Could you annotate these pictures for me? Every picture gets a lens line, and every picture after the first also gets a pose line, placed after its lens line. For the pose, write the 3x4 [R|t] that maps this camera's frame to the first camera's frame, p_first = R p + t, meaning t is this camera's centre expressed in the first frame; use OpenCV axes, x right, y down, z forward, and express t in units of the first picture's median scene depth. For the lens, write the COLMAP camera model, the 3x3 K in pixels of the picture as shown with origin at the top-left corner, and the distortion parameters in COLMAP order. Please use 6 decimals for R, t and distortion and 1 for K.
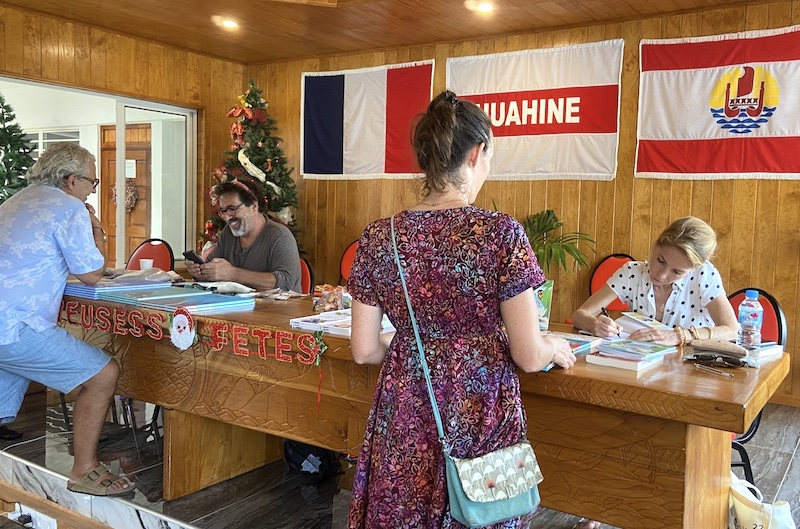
lens RADIAL K [[721.8, 0, 398.6], [0, 721.8, 263.0], [0, 0, 1]] dist [0.092596, 0.001094]
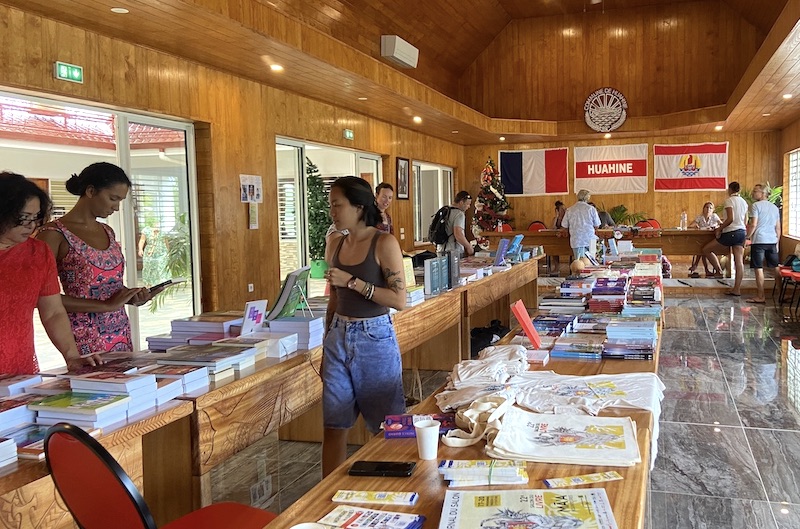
lens RADIAL K [[721.8, 0, 401.7], [0, 721.8, 263.8], [0, 0, 1]] dist [0.092596, 0.001094]
pose [[0.966694, -0.060627, 0.248649, -1.295435], [0.062228, 0.998061, 0.001424, 0.093740], [-0.248253, 0.014097, 0.968593, -1.445556]]
